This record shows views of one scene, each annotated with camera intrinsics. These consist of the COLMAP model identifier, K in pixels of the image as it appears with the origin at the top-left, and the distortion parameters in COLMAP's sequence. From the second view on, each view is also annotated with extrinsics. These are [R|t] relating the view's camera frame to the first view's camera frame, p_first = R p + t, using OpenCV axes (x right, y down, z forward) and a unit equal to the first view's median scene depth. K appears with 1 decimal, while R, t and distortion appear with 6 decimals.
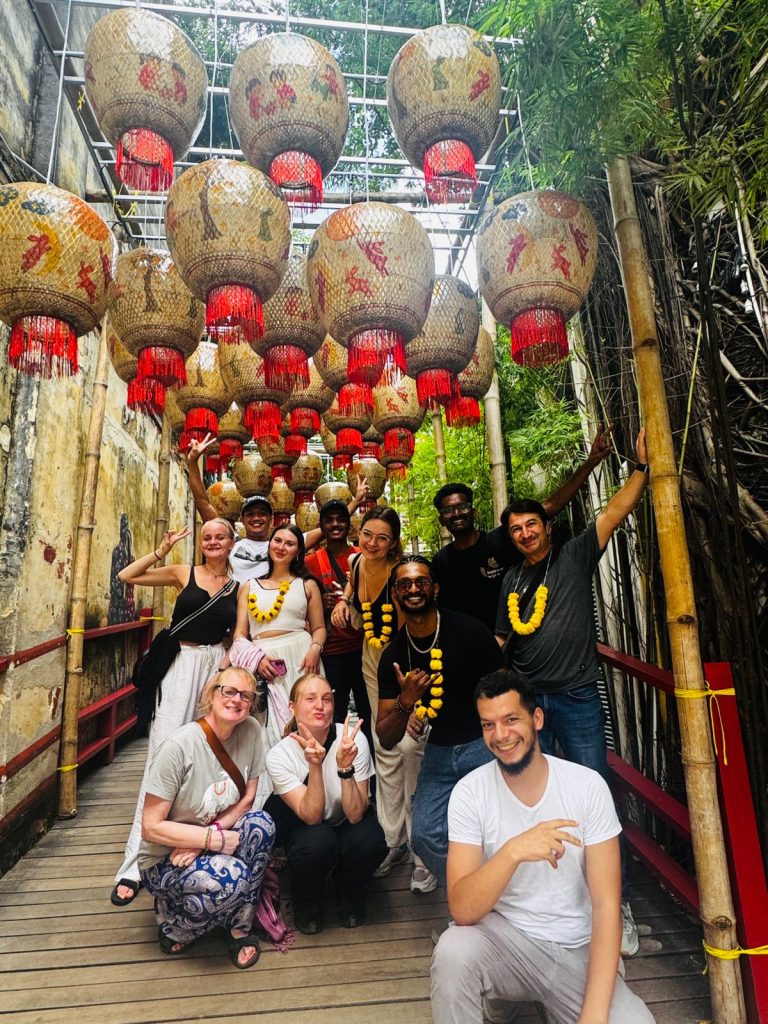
lens RADIAL K [[669.9, 0, 384.0], [0, 669.9, 512.0], [0, 0, 1]] dist [0.002916, 0.000750]
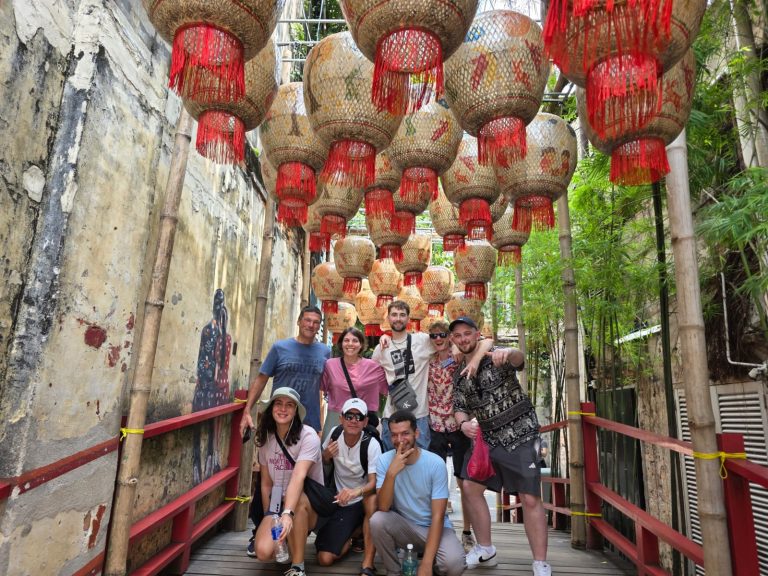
lens RADIAL K [[502.4, 0, 384.0], [0, 502.4, 288.0], [0, 0, 1]] dist [0.002916, 0.000750]
pose [[0.988335, 0.035151, -0.148180, -0.077092], [-0.037147, 0.999252, -0.010723, 0.000020], [0.147693, 0.016103, 0.988902, 0.449971]]
